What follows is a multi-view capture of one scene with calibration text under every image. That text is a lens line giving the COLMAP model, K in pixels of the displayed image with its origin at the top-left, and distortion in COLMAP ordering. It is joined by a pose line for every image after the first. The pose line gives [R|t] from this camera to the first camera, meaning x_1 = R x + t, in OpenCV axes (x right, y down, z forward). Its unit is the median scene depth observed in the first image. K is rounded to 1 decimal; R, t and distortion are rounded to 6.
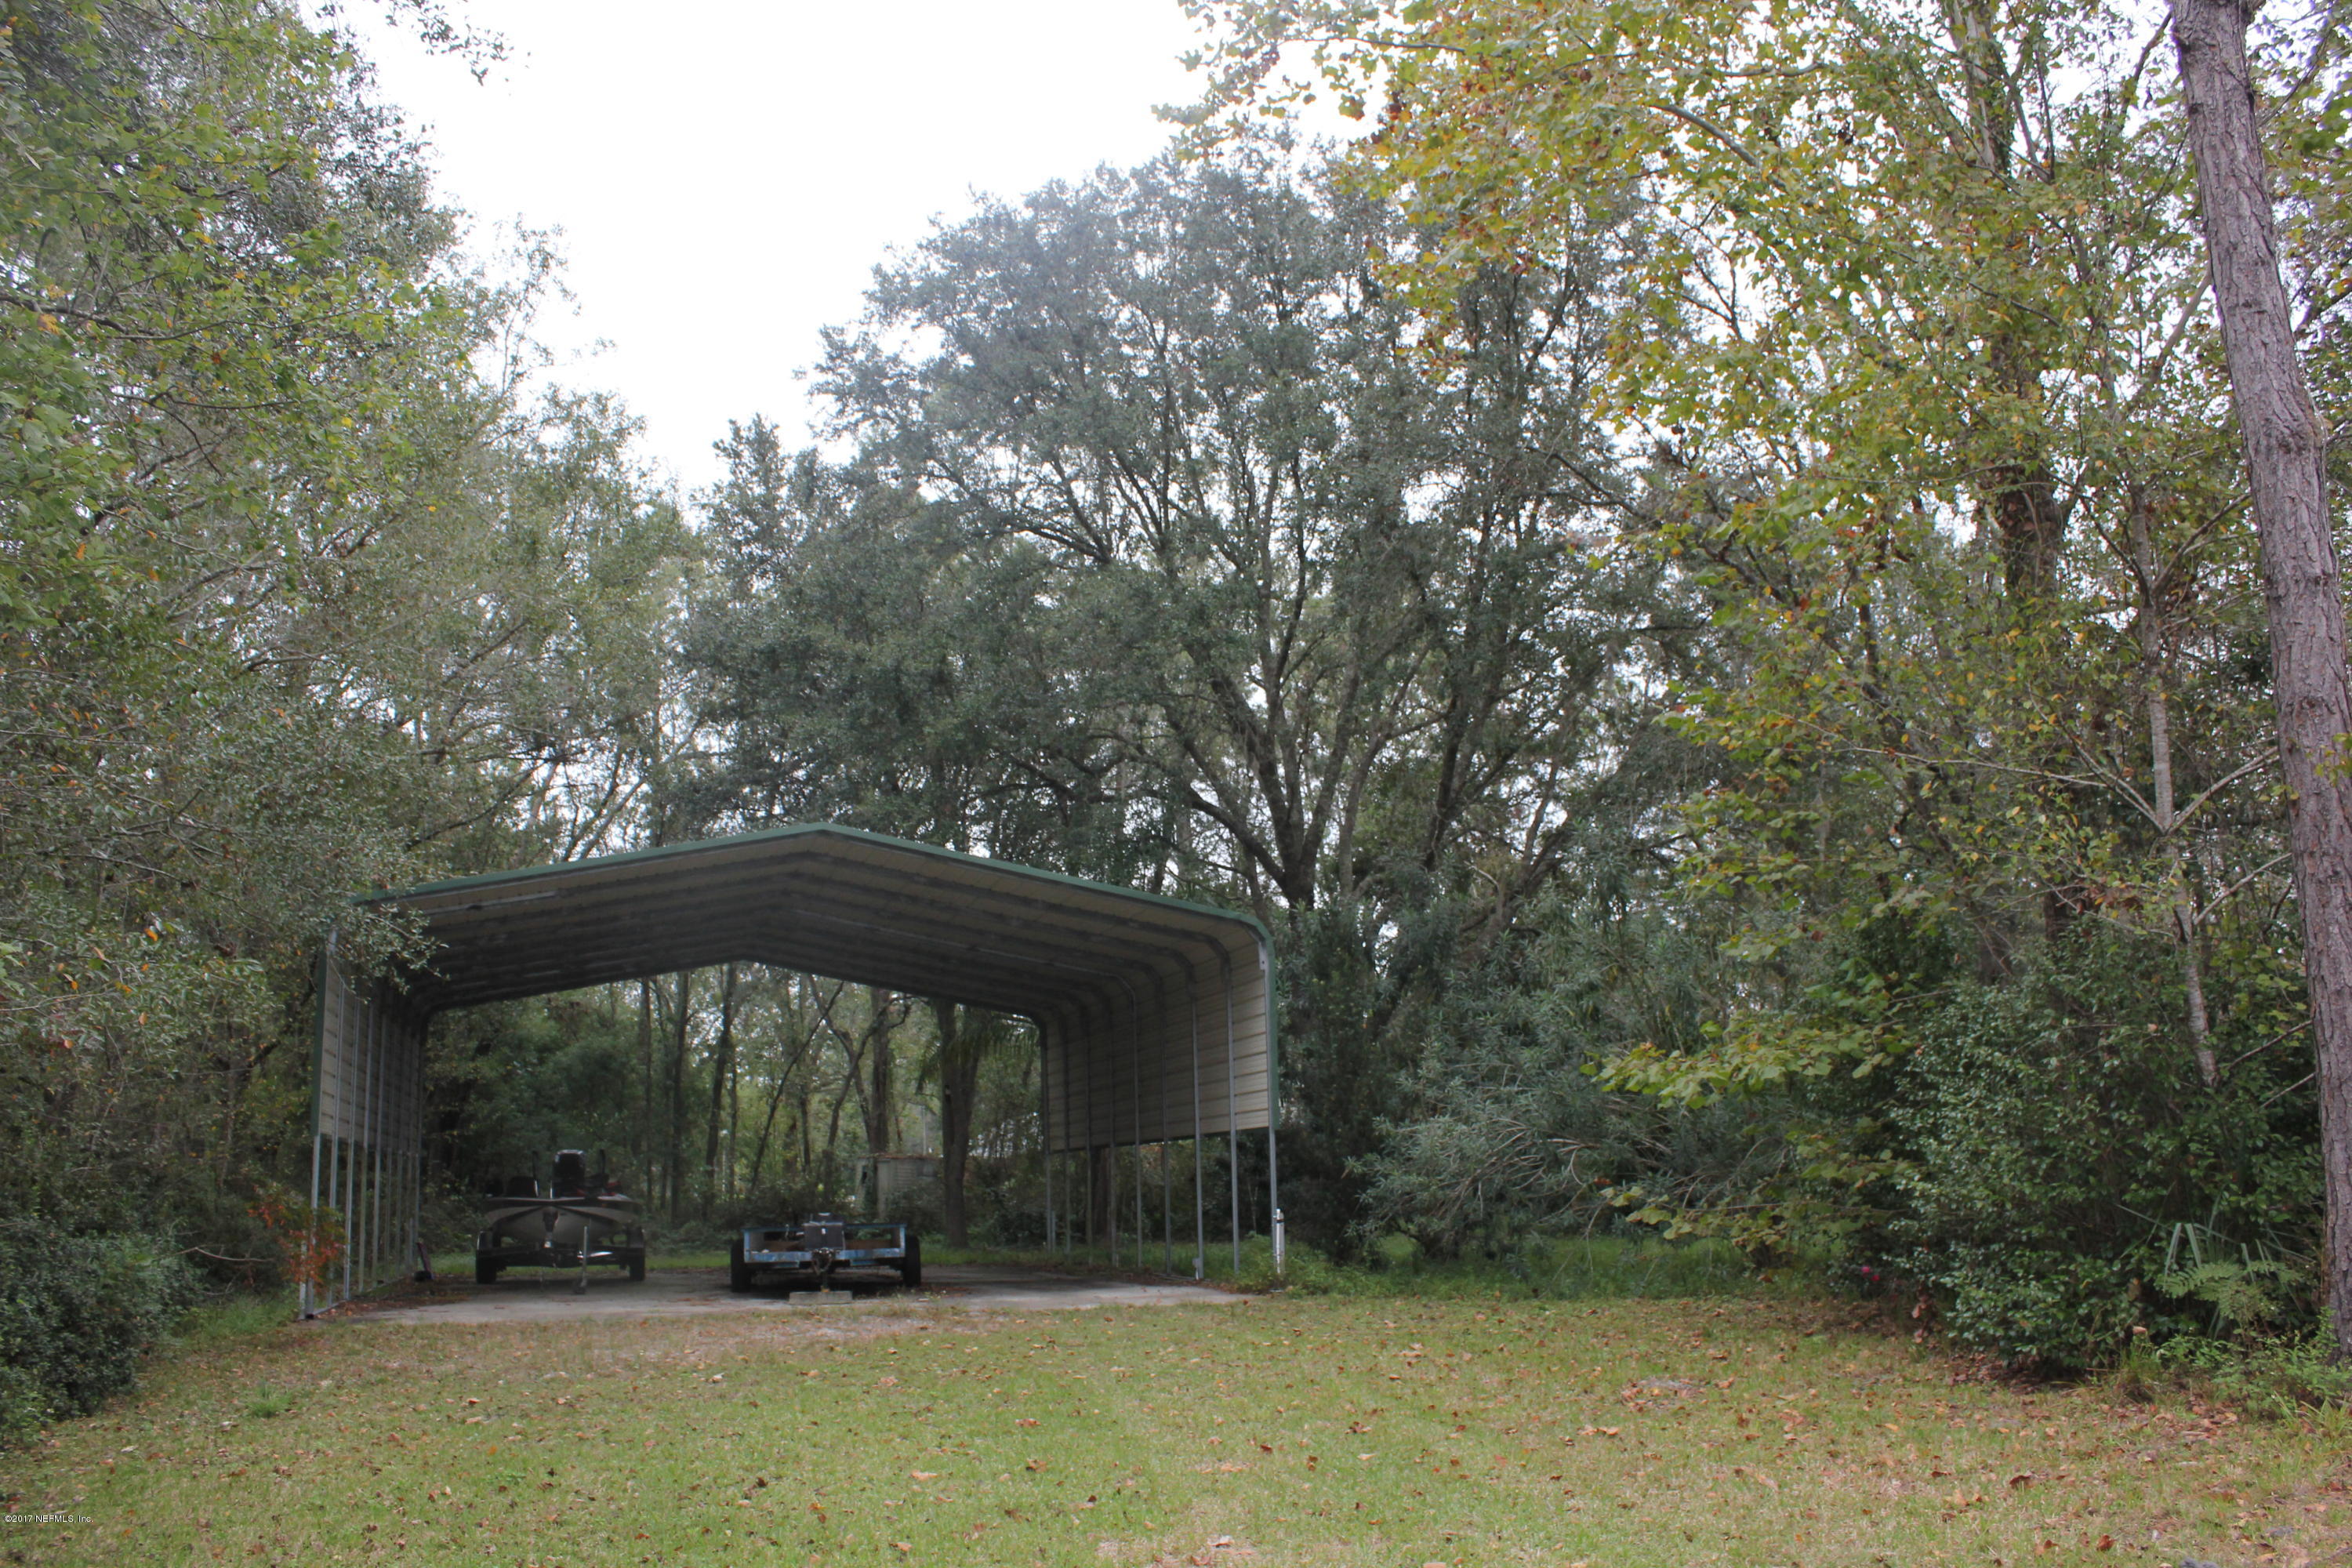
lens RADIAL K [[1965.4, 0, 1191.0], [0, 1965.4, 758.9], [0, 0, 1]] dist [-0.169200, 0.157030]
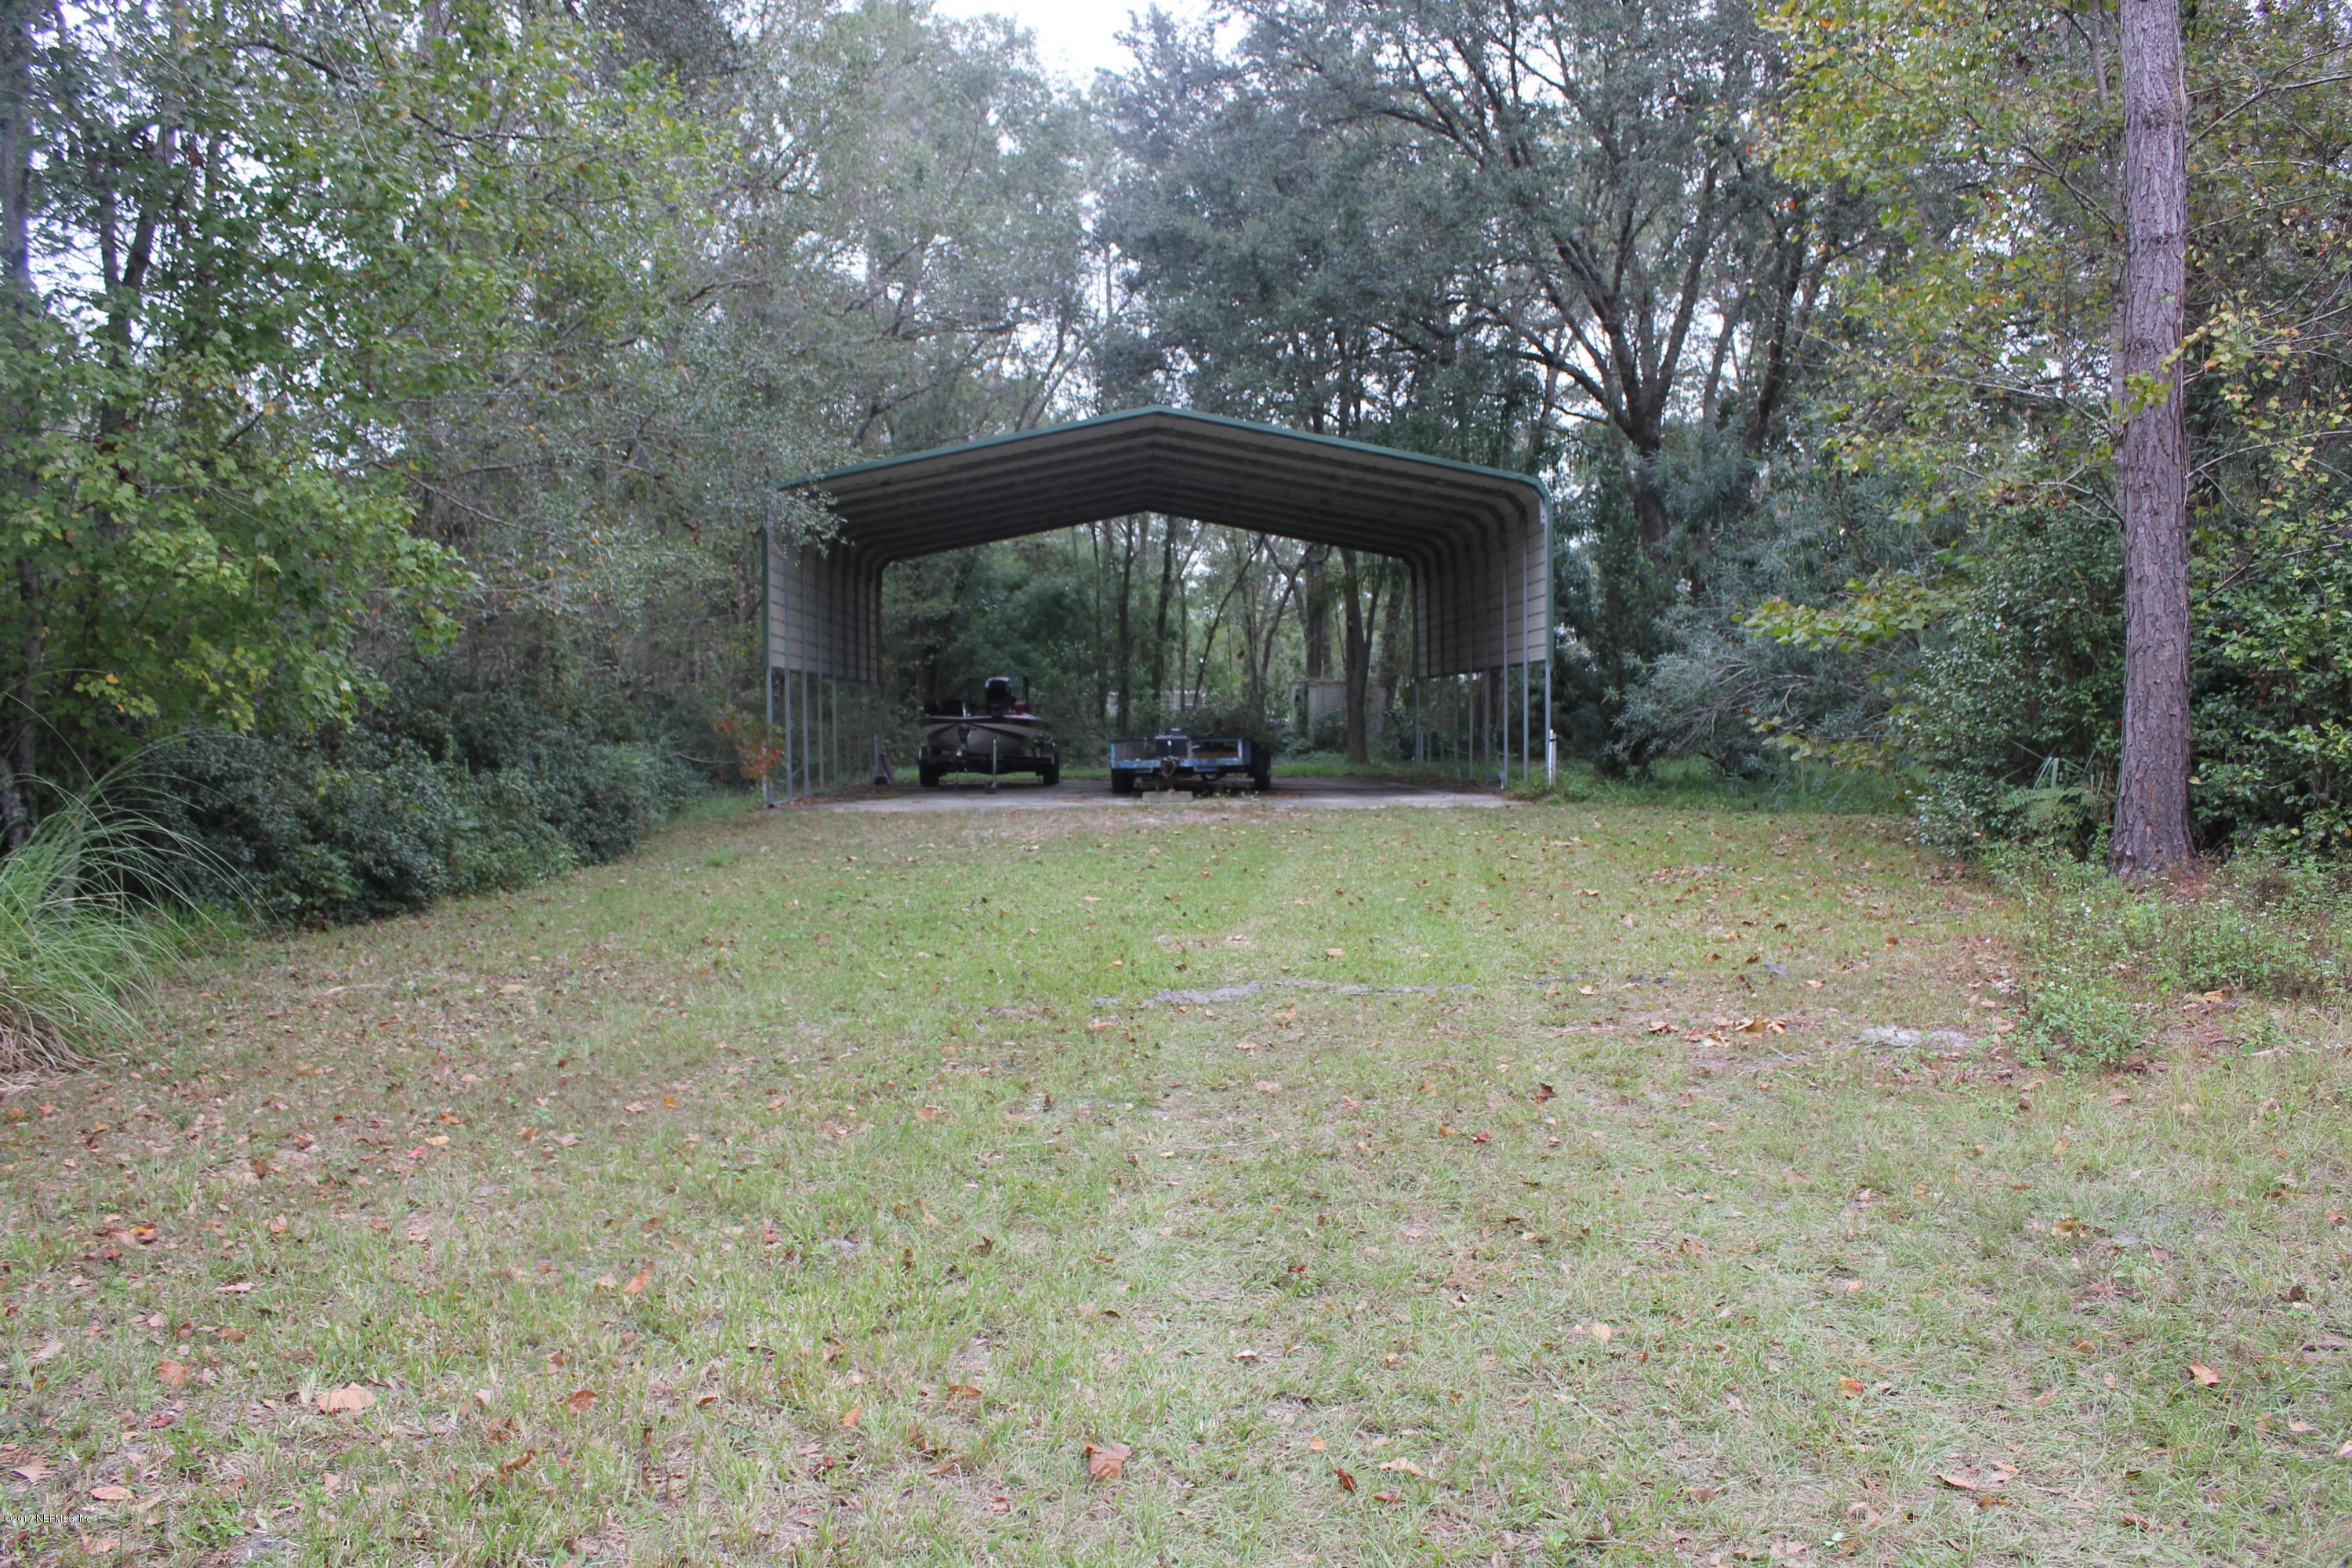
lens RADIAL K [[1965.4, 0, 1191.0], [0, 1965.4, 758.9], [0, 0, 1]] dist [-0.169200, 0.157030]
pose [[0.966753, 0.021270, -0.254824, 0.128540], [0.040214, 0.971488, 0.233653, -0.032484], [0.252528, -0.236133, 0.938334, -0.149170]]
